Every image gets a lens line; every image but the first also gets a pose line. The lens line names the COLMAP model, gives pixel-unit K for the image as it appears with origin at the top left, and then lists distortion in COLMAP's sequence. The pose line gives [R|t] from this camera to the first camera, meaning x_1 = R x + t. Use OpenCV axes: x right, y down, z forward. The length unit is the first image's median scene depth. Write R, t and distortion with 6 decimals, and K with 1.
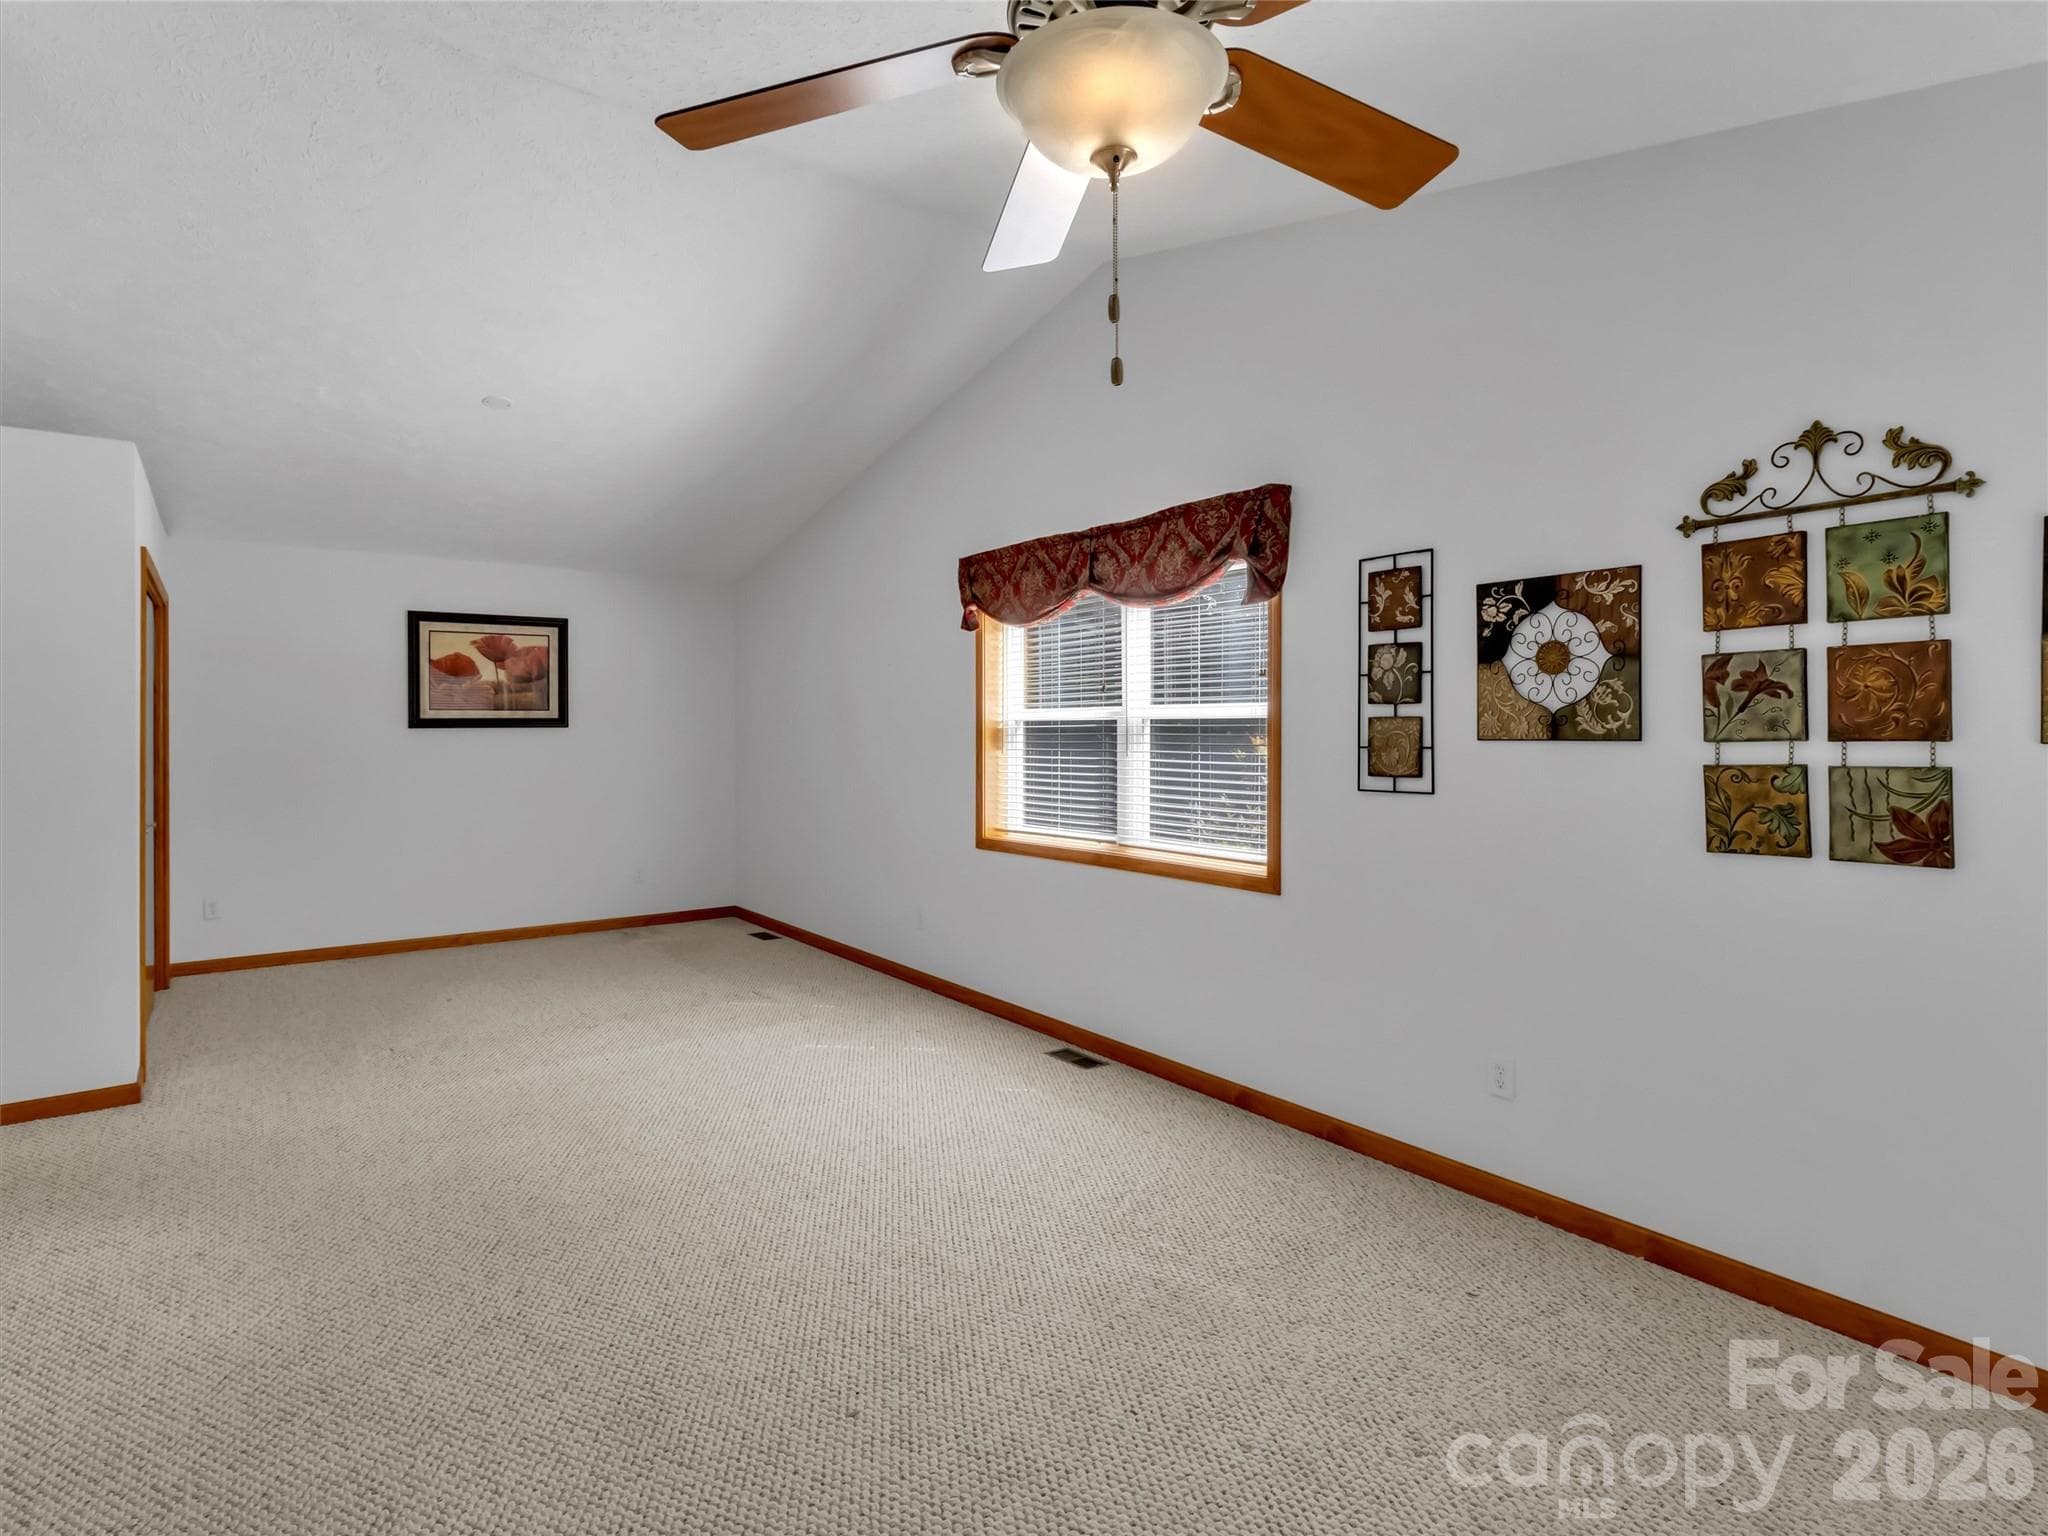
lens RADIAL K [[1075.1, 0, 1026.3], [0, 1075.1, 752.6], [0, 0, 1]] dist [0.003178, -0.004501]
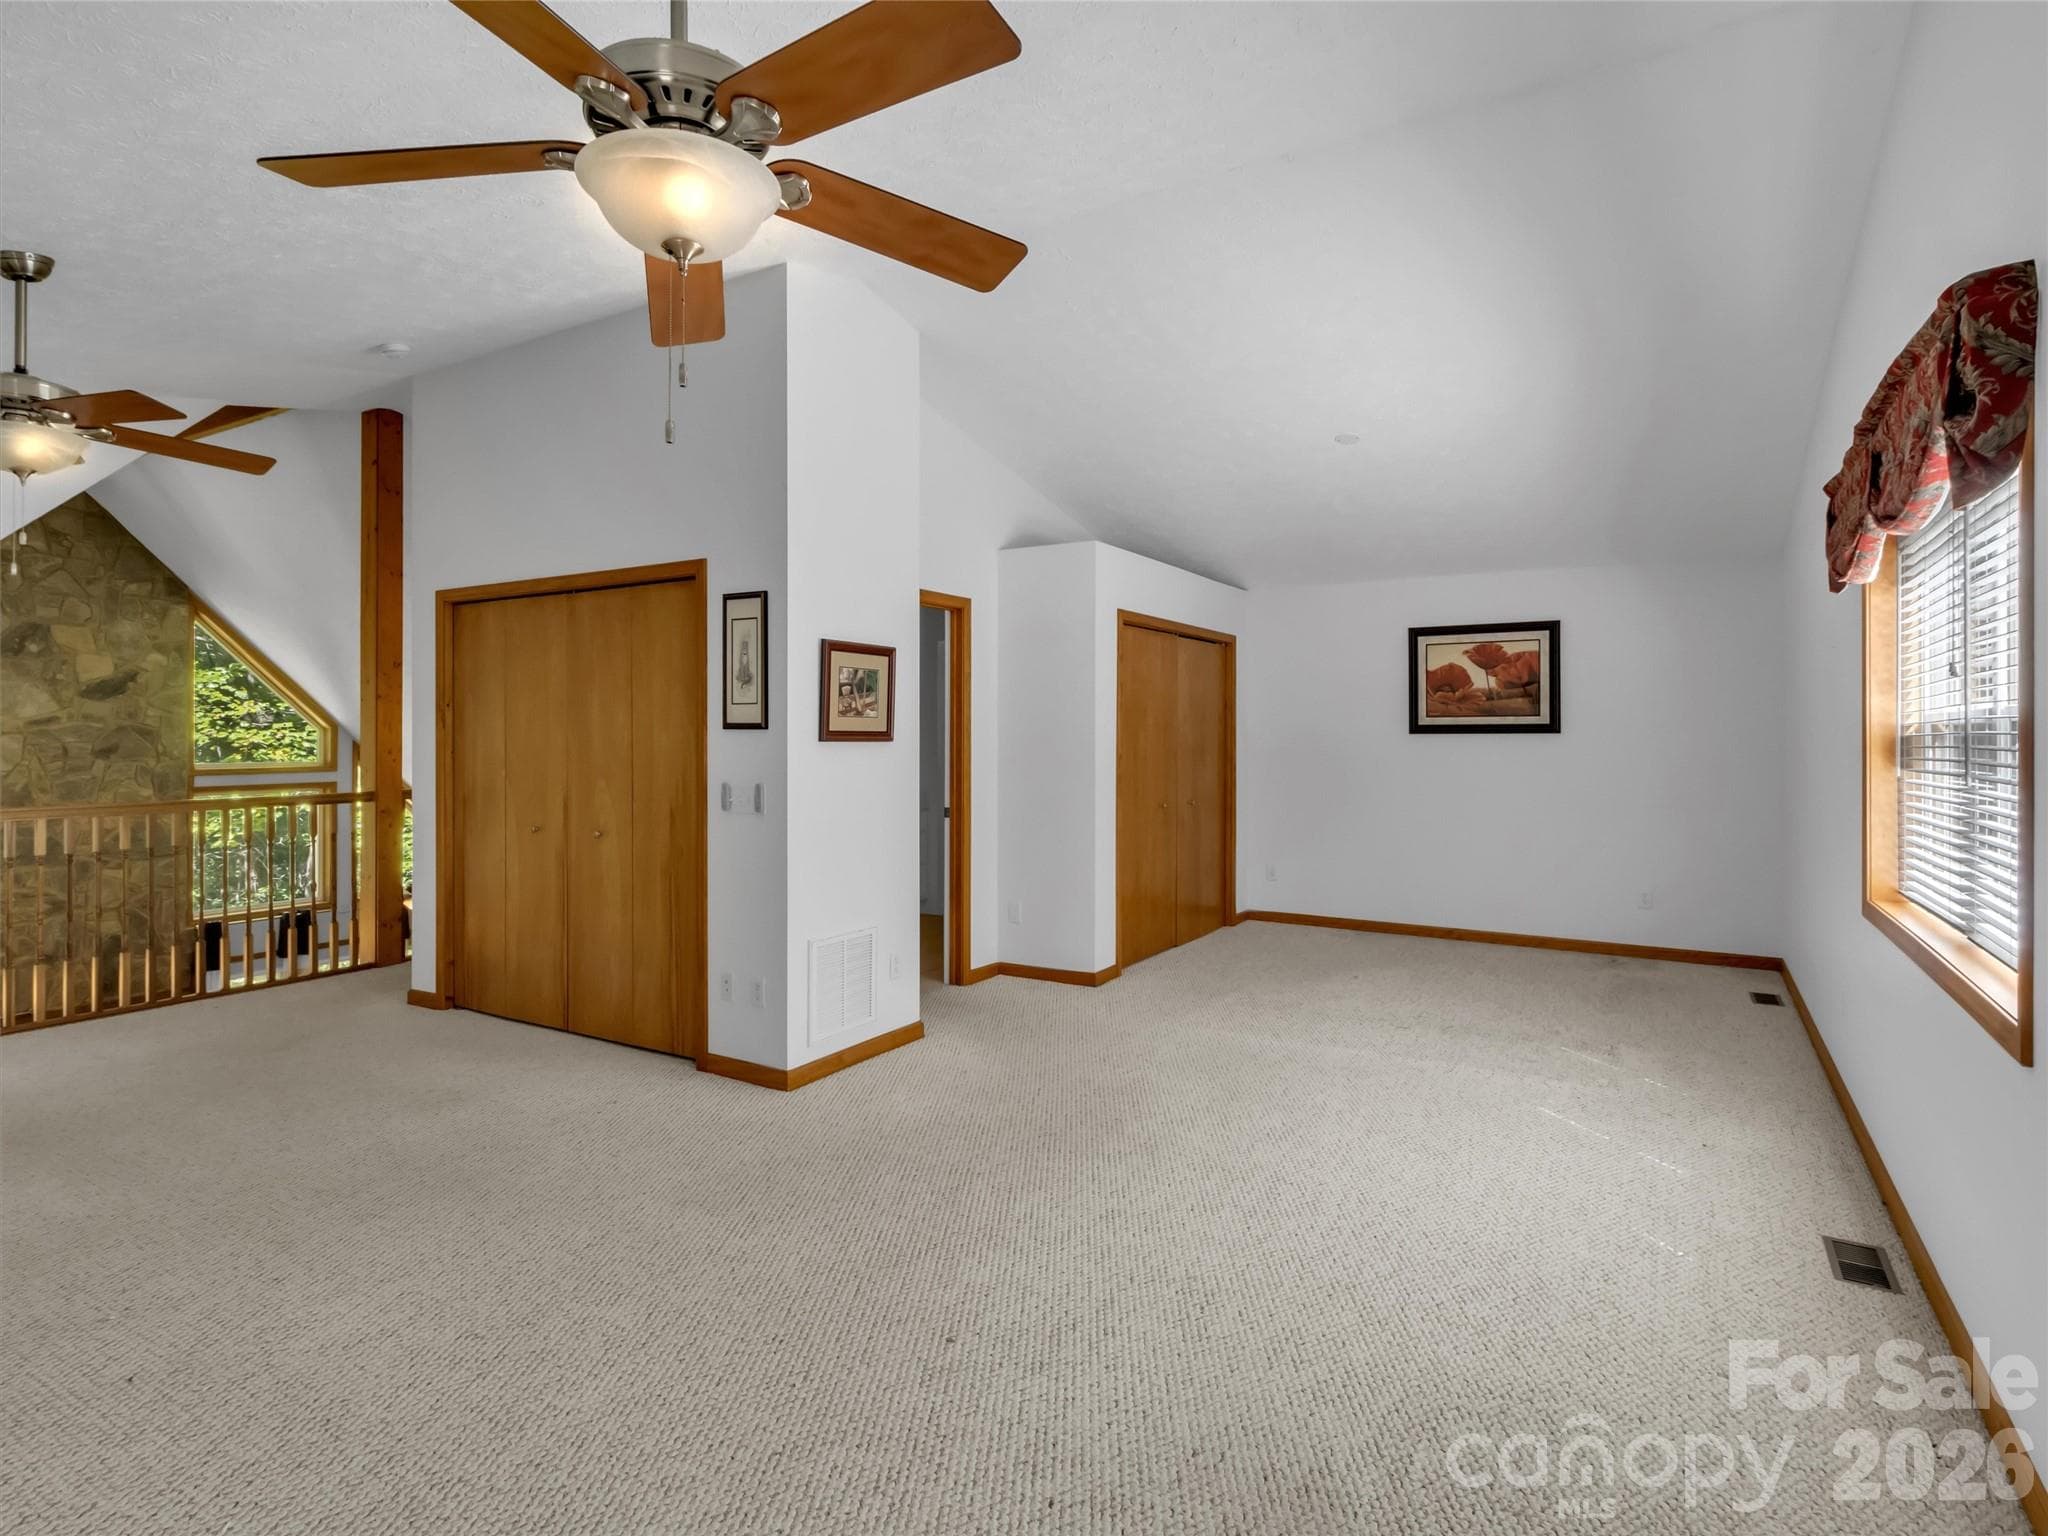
lens RADIAL K [[1075.1, 0, 1021.5], [0, 1075.1, 748.4], [0, 0, 1]] dist [0.003178, -0.004501]
pose [[0.376114, 0.015771, -0.926439, 0.302629], [-0.024252, 0.999680, 0.007172, -0.005887], [0.926256, 0.019771, 0.376376, 0.210478]]
